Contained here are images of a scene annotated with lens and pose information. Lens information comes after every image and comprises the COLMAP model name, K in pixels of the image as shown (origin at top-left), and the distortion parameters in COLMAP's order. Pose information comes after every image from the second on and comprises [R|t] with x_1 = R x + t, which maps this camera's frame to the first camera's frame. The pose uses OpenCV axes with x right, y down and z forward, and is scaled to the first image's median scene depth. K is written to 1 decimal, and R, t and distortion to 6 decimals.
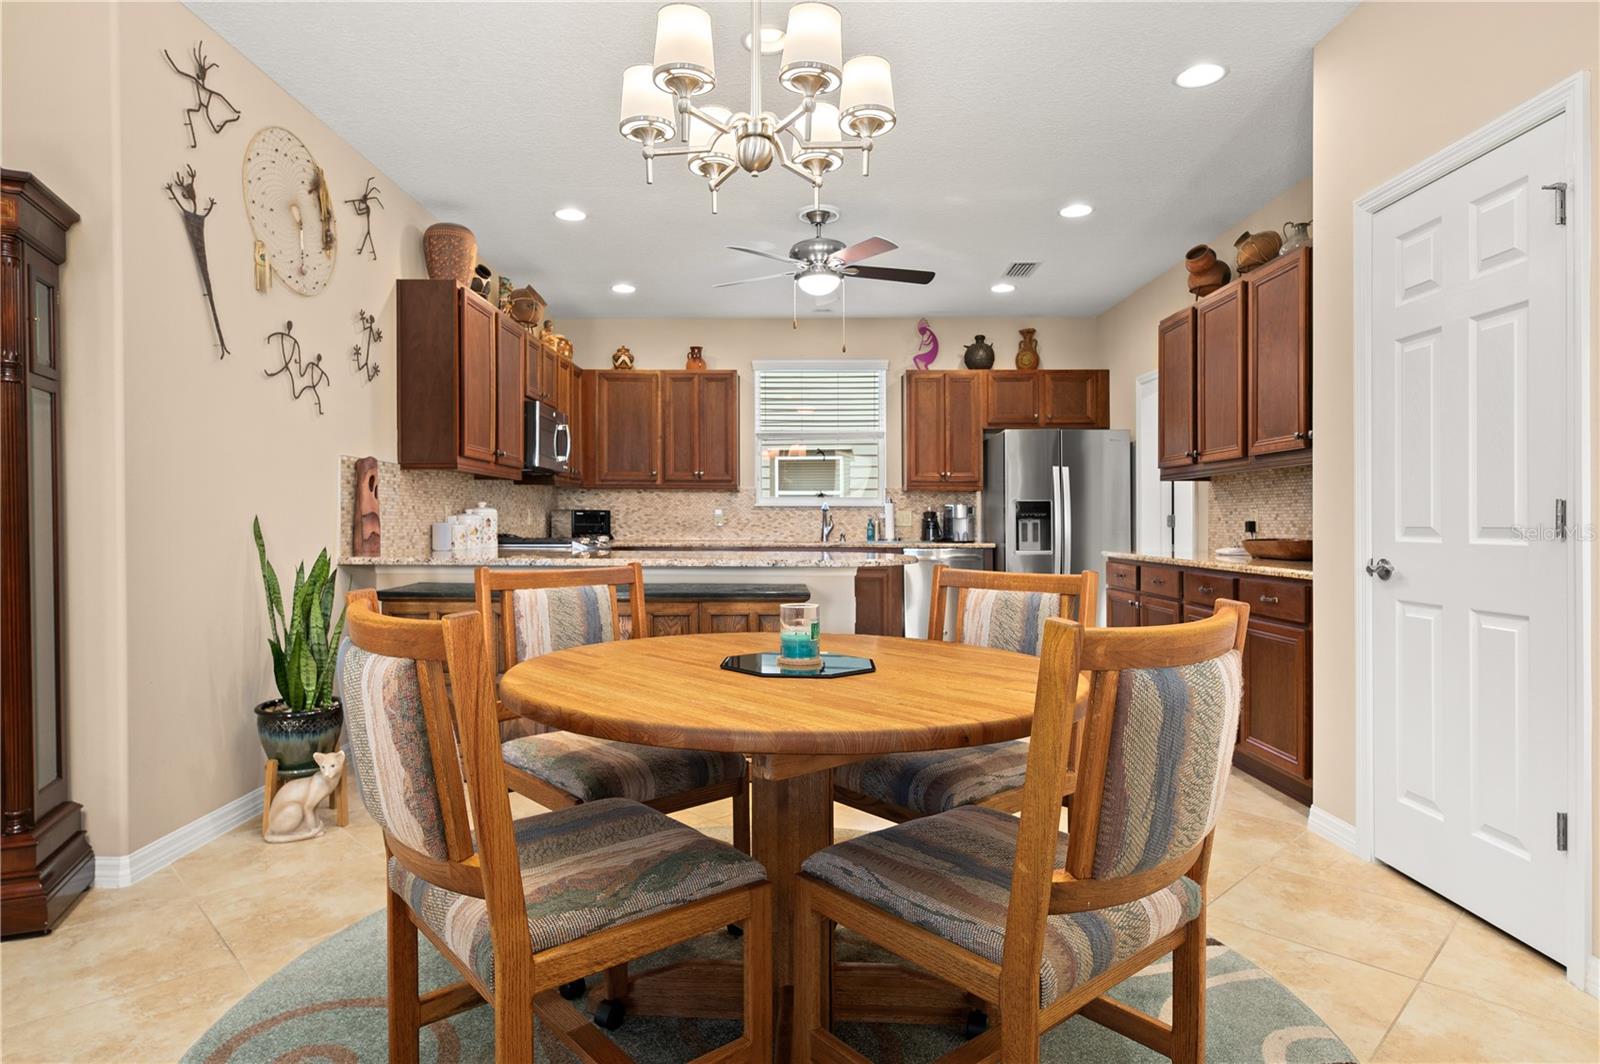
lens RADIAL K [[872.4, 0, 775.3], [0, 872.4, 532.7], [0, 0, 1]] dist [0.013544, -0.006891]
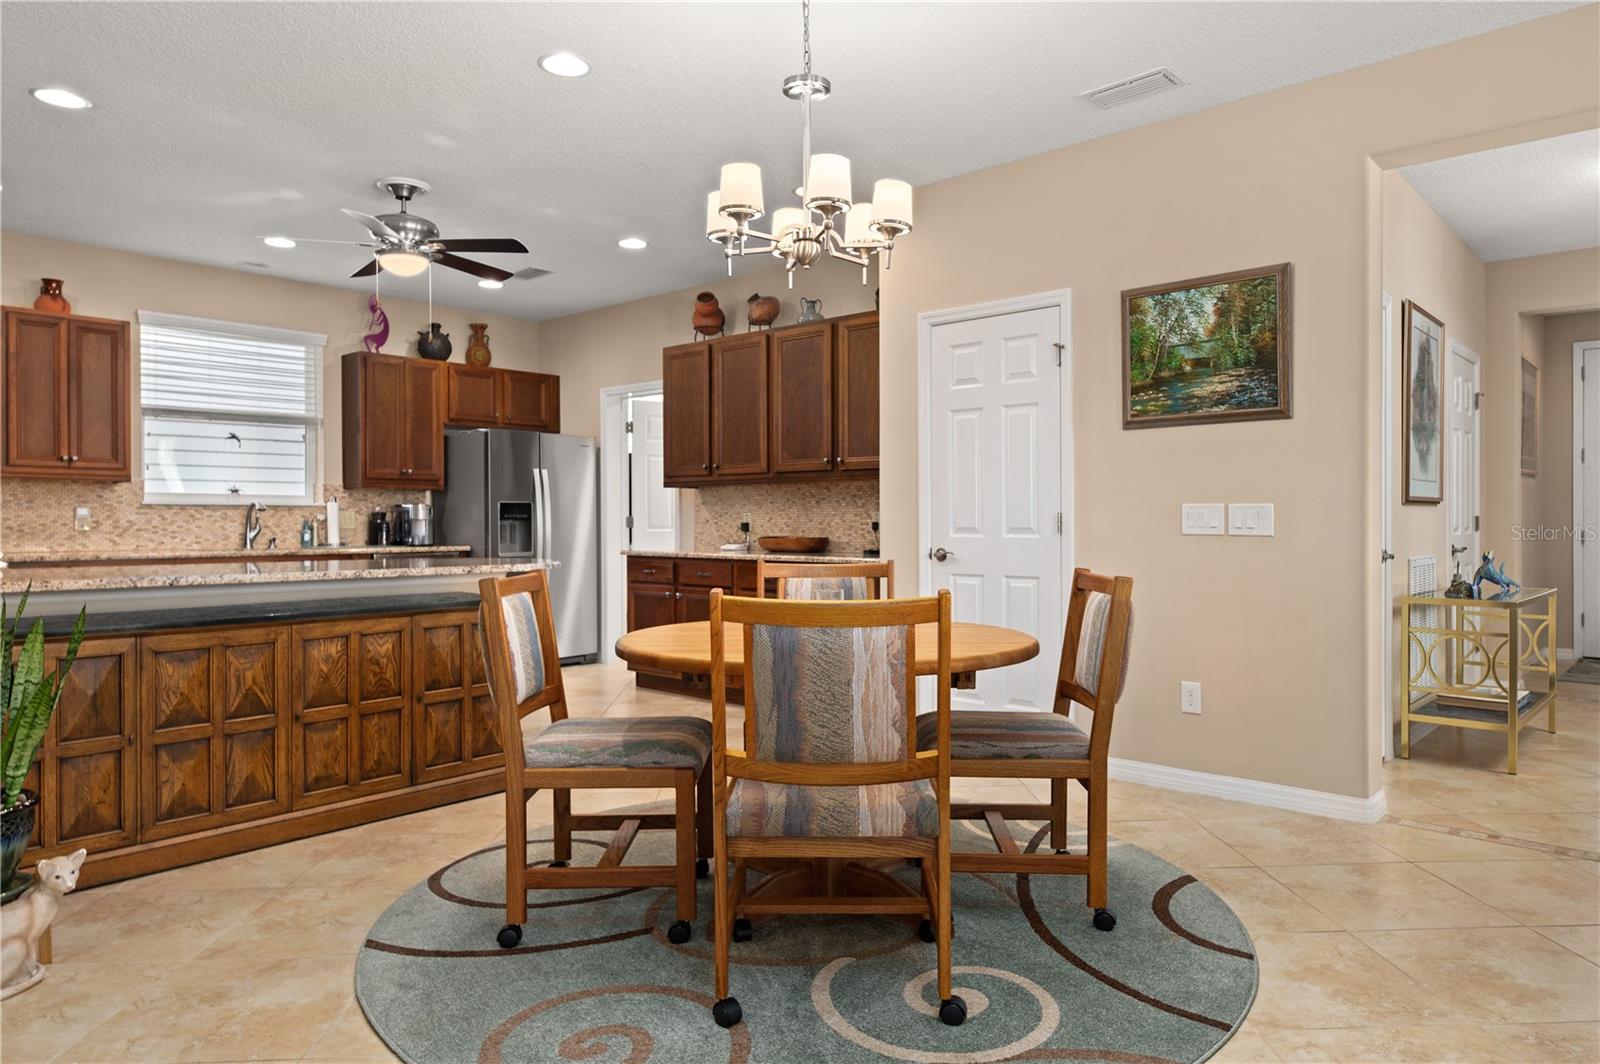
lens RADIAL K [[984.4, 0, 828.4], [0, 984.4, 526.1], [0, 0, 1]] dist [-0.008752, 0.006356]
pose [[0.654784, -0.006841, 0.755785, -0.287663], [0.011898, 0.999928, -0.001257, -0.003555], [-0.755722, 0.009815, 0.654819, 0.000202]]
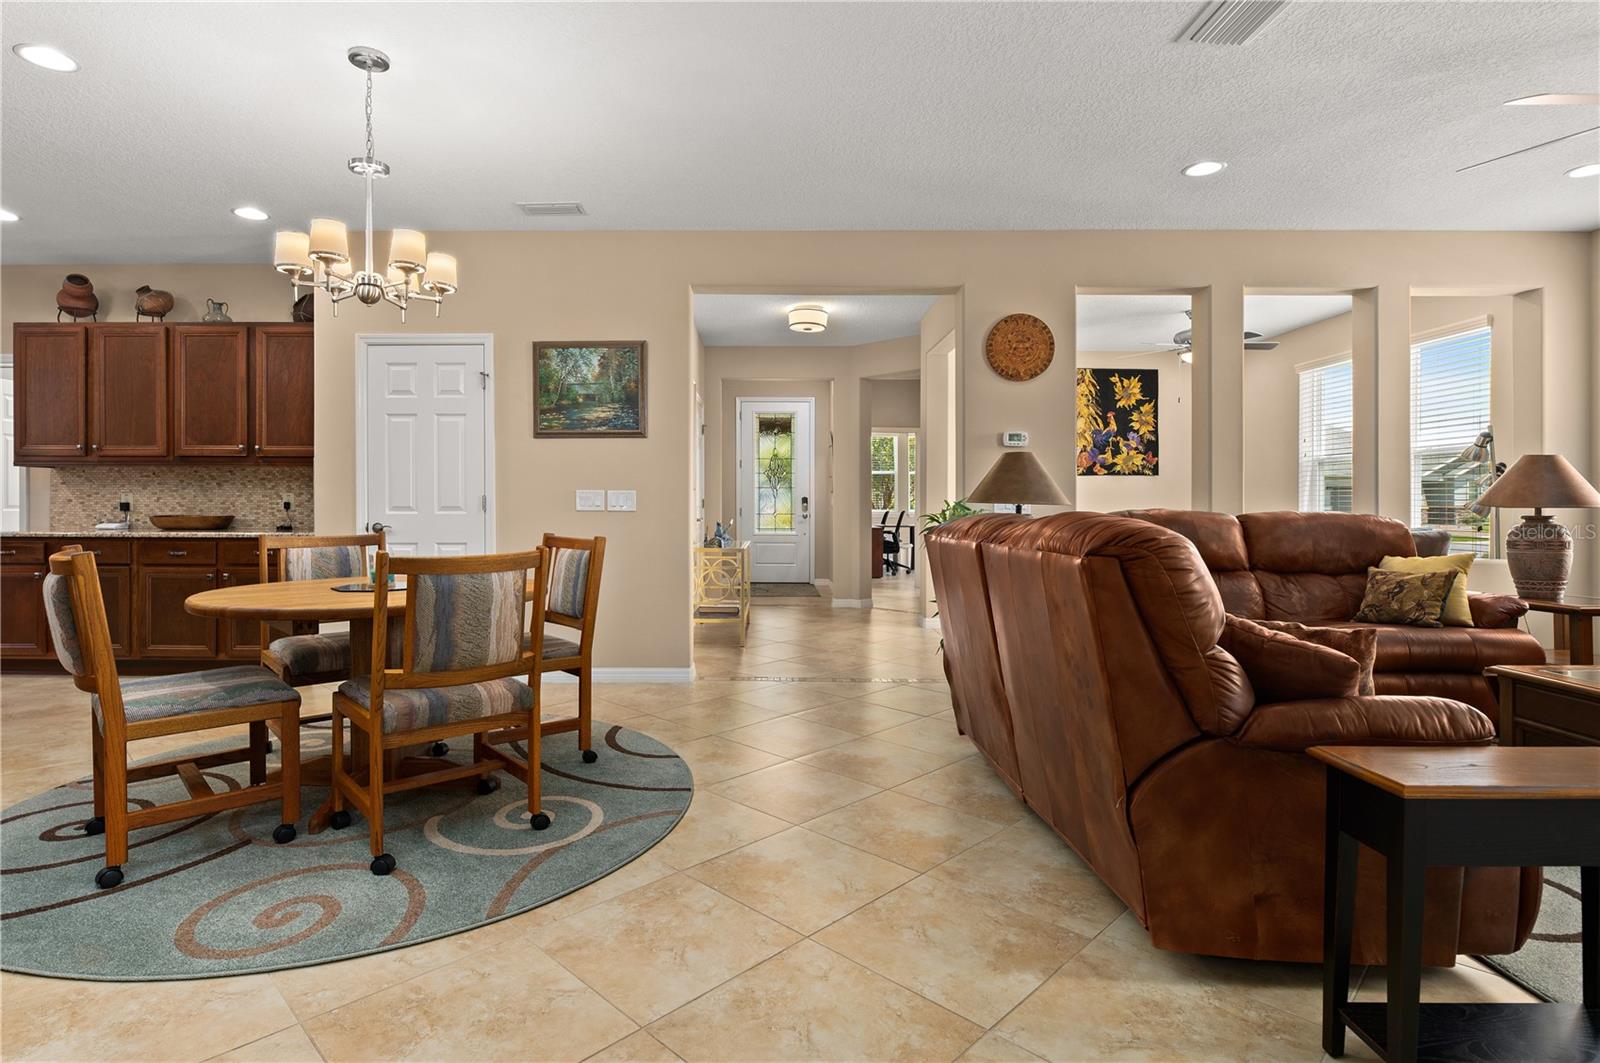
lens RADIAL K [[786.4, 0, 723.7], [0, 786.4, 504.4], [0, 0, 1]] dist [-0.033268, 0.002300]
pose [[0.029644, -0.004550, 0.999550, -0.392877], [0.010273, 0.999938, 0.004247, -0.004170], [-0.999508, 0.010143, 0.029689, 0.067655]]
